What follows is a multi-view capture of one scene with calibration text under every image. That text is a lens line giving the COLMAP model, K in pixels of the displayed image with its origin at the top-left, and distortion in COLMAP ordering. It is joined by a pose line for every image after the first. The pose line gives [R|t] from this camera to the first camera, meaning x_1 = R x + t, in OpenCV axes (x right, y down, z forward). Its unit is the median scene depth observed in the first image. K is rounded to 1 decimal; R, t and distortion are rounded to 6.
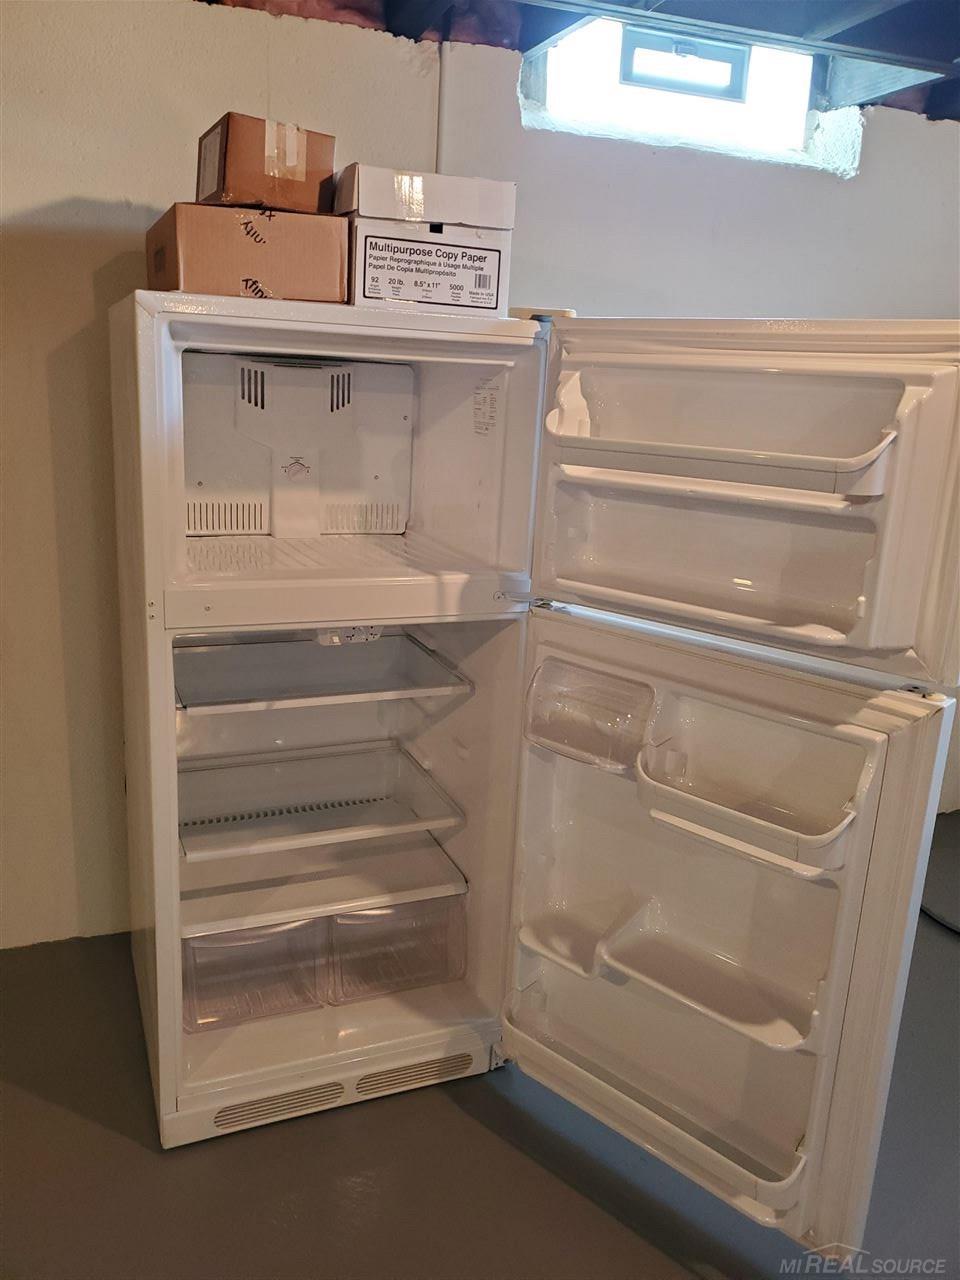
lens RADIAL K [[980.2, 0, 434.0], [0, 980.2, 637.8], [0, 0, 1]] dist [-0.002839, -0.012877]
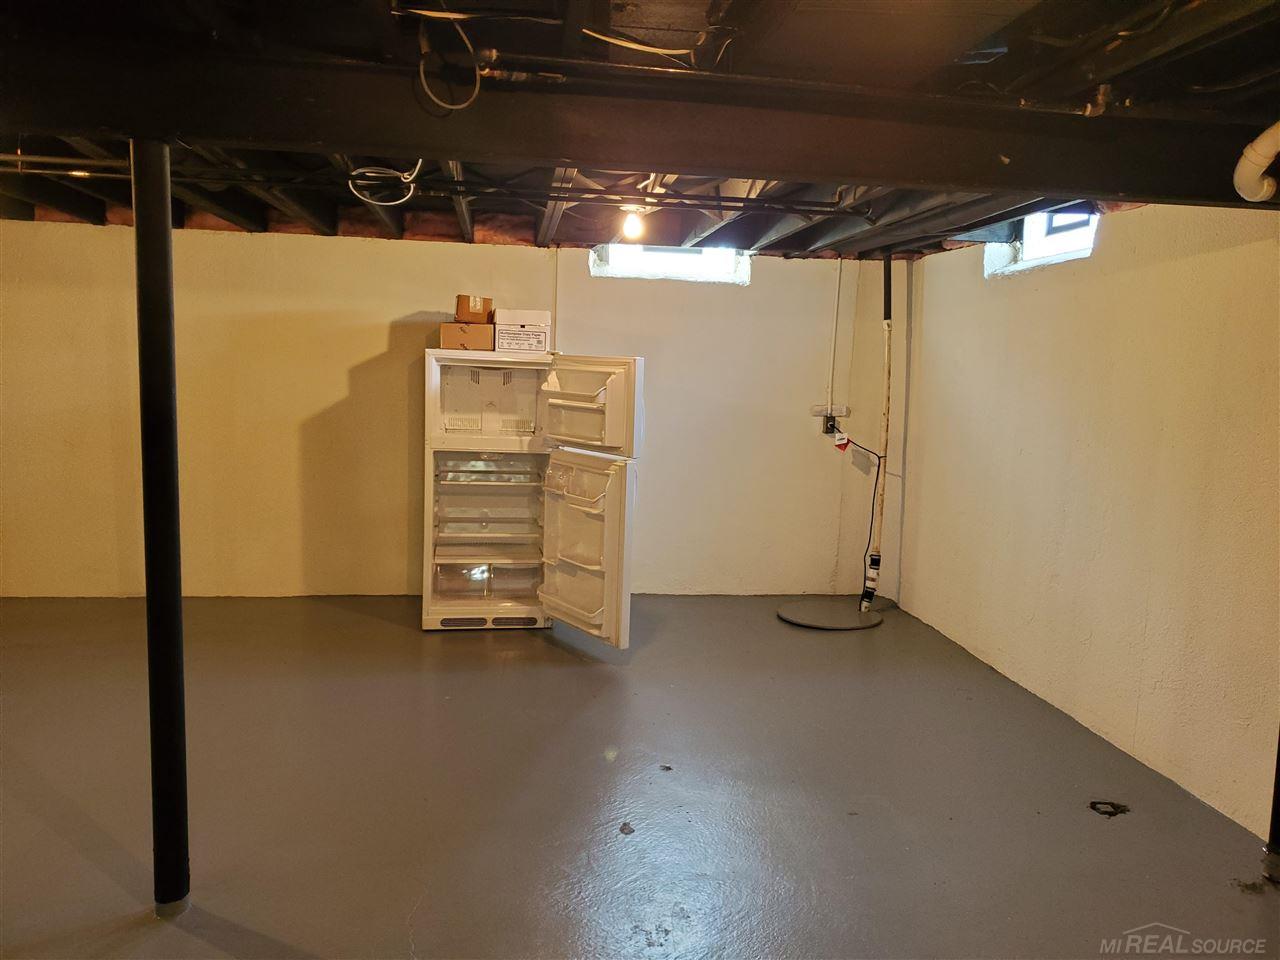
lens RADIAL K [[980.2, 0, 642.0], [0, 980.2, 502.6], [0, 0, 1]] dist [-0.002839, -0.012877]
pose [[0.982973, 0.018663, -0.182801, 0.959855], [-0.040999, 0.992025, -0.119184, 0.498035], [0.179119, 0.124649, 0.975899, -1.918032]]
